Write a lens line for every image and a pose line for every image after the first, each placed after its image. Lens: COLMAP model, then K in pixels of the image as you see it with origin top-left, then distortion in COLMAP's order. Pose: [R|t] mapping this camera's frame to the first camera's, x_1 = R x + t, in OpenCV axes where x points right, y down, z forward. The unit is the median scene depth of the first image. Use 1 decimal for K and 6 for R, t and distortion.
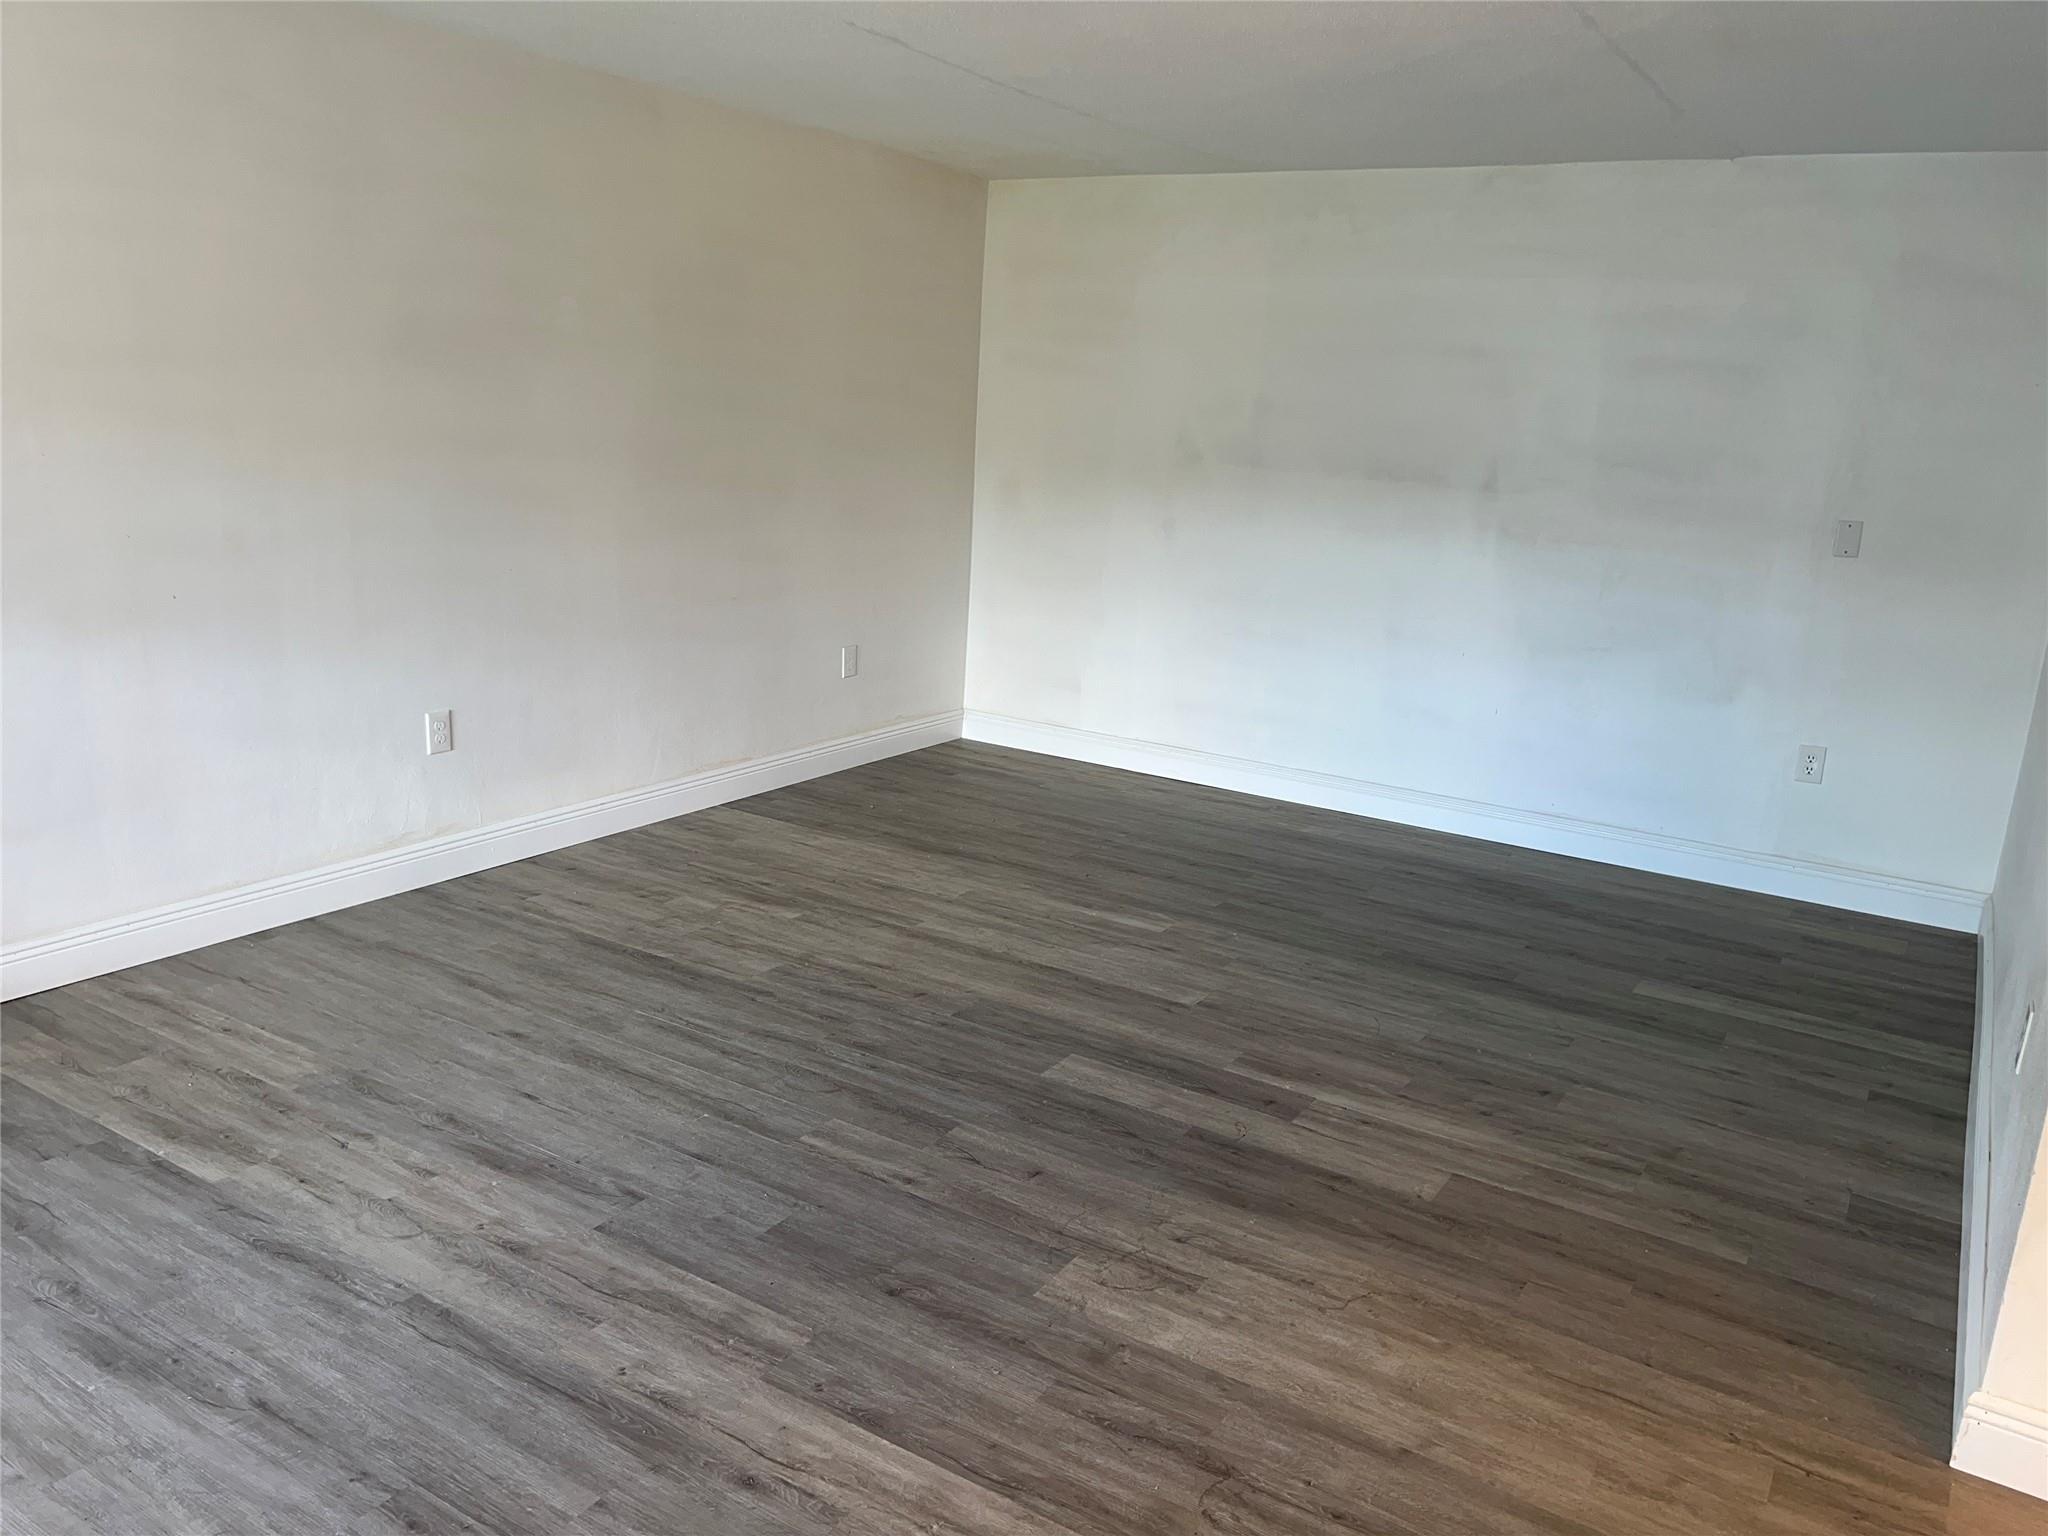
lens RADIAL K [[1540.4, 0, 1024.0], [0, 1540.4, 768.0], [0, 0, 1]] dist [0.079625, -0.100940]
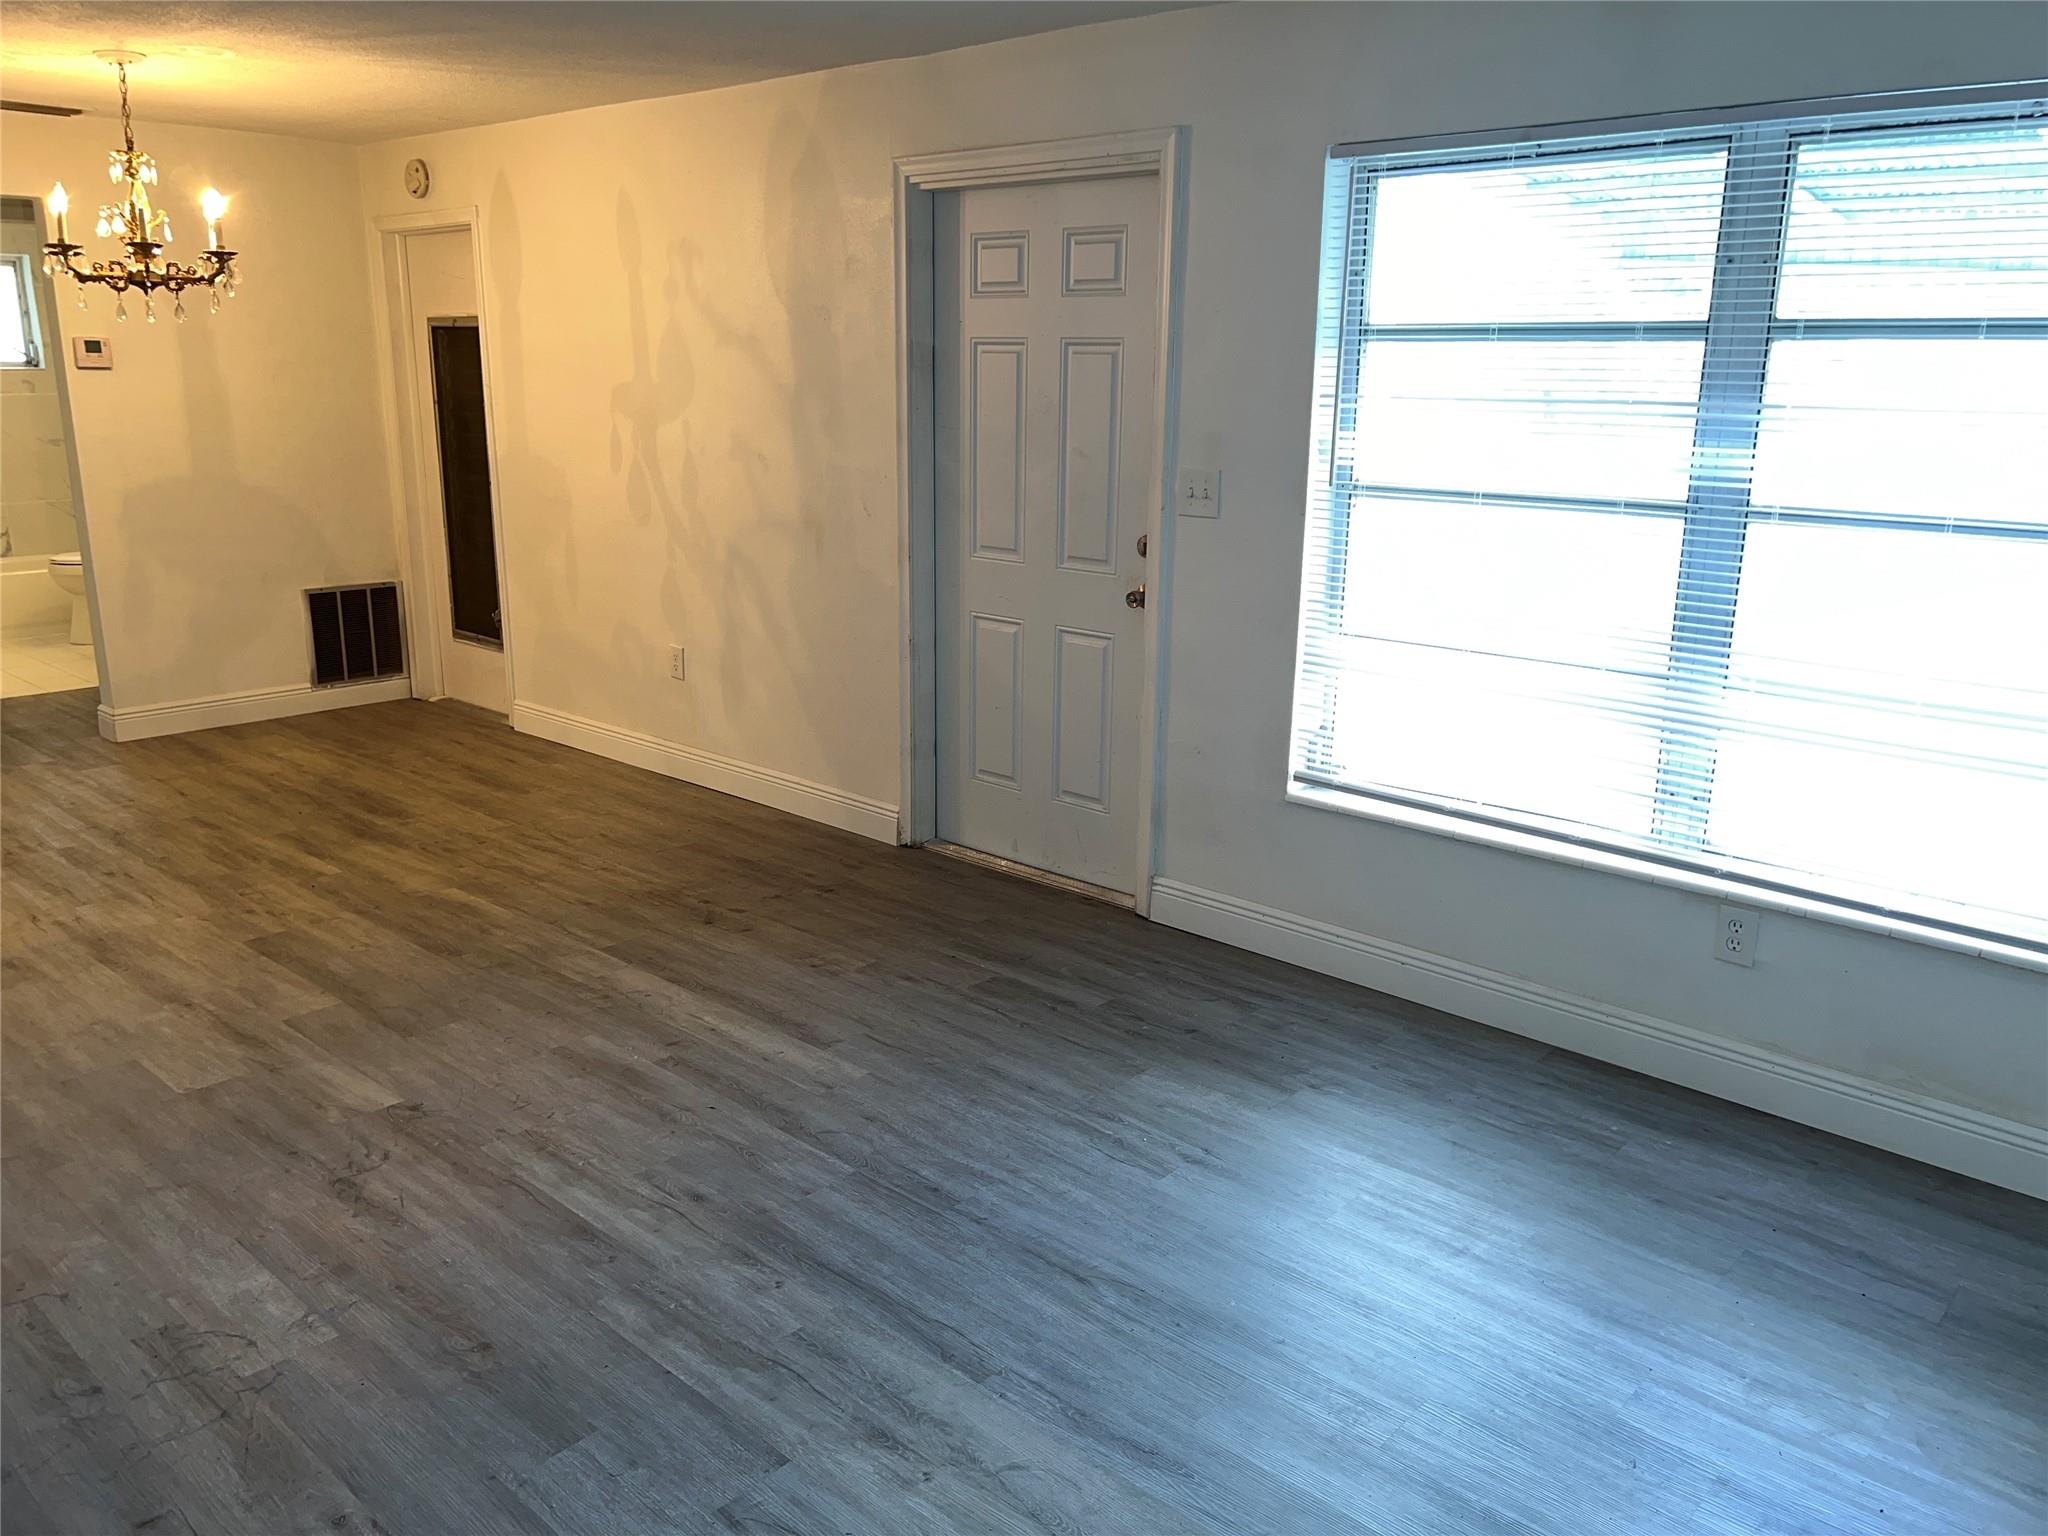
lens RADIAL K [[1540.4, 0, 1024.0], [0, 1540.4, 768.0], [0, 0, 1]] dist [0.079625, -0.100940]
pose [[-0.982421, -0.110275, 0.150624, -0.419229], [-0.023755, 0.874164, 0.485050, -0.350026], [-0.185159, 0.472945, -0.861417, 1.321297]]
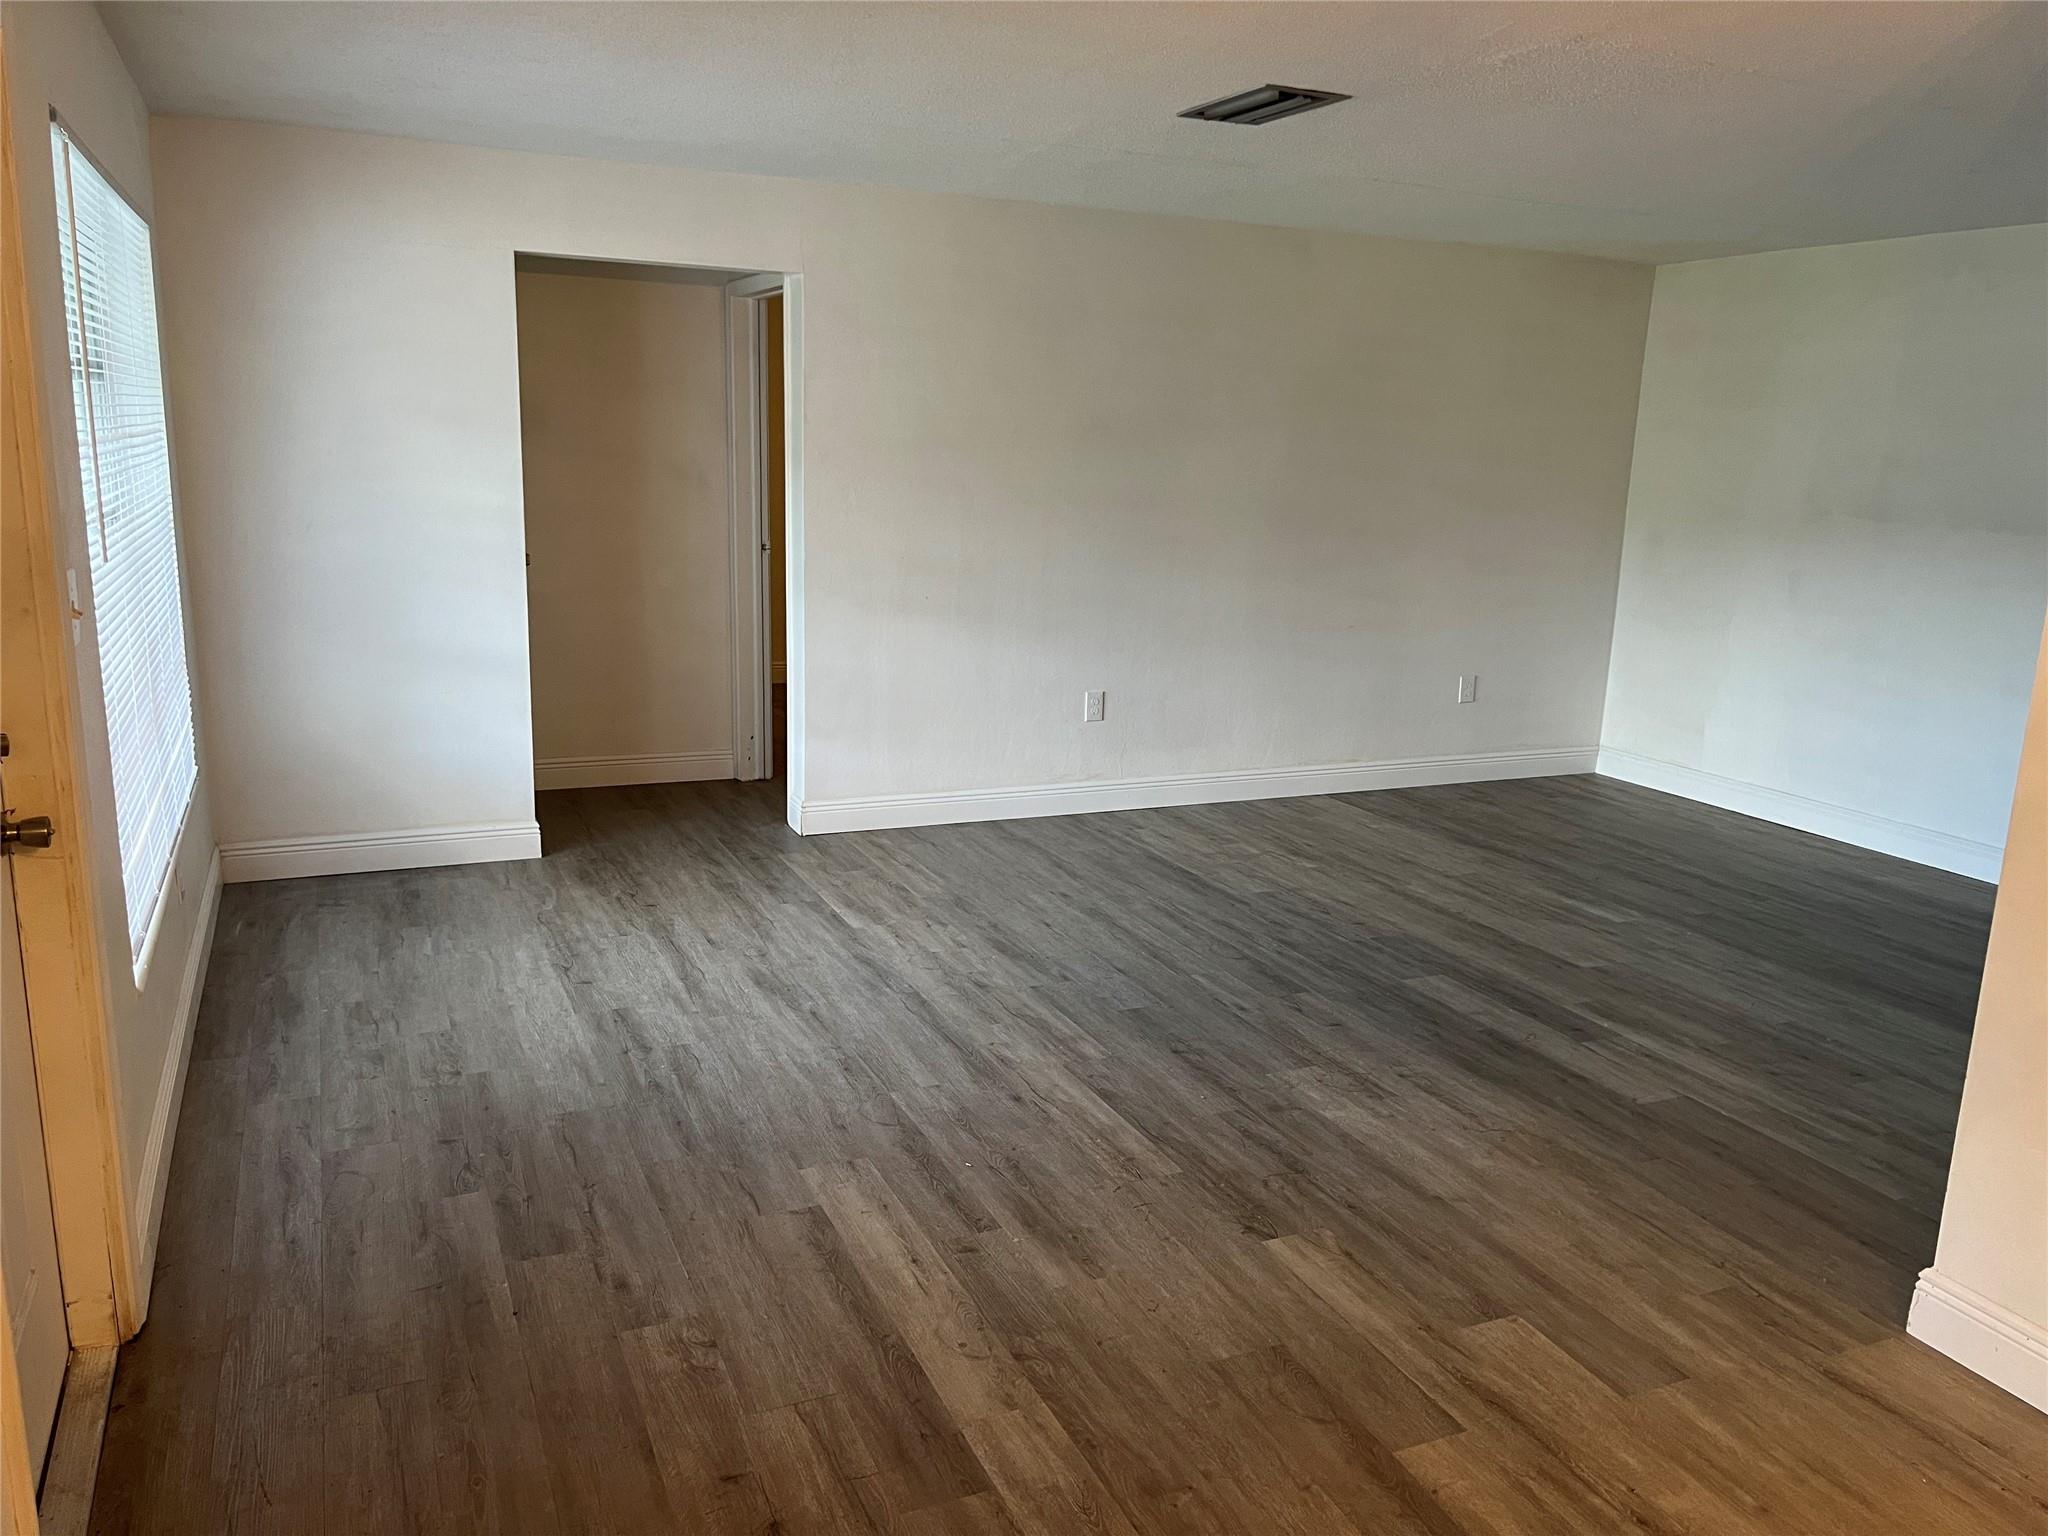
lens RADIAL K [[1540.4, 0, 1024.0], [0, 1540.4, 768.0], [0, 0, 1]] dist [0.079625, -0.100940]
pose [[0.832027, 0.087667, -0.547764, 0.485667], [-0.116811, 0.992982, -0.018508, 0.094816], [0.542297, 0.079384, 0.836428, -0.279762]]
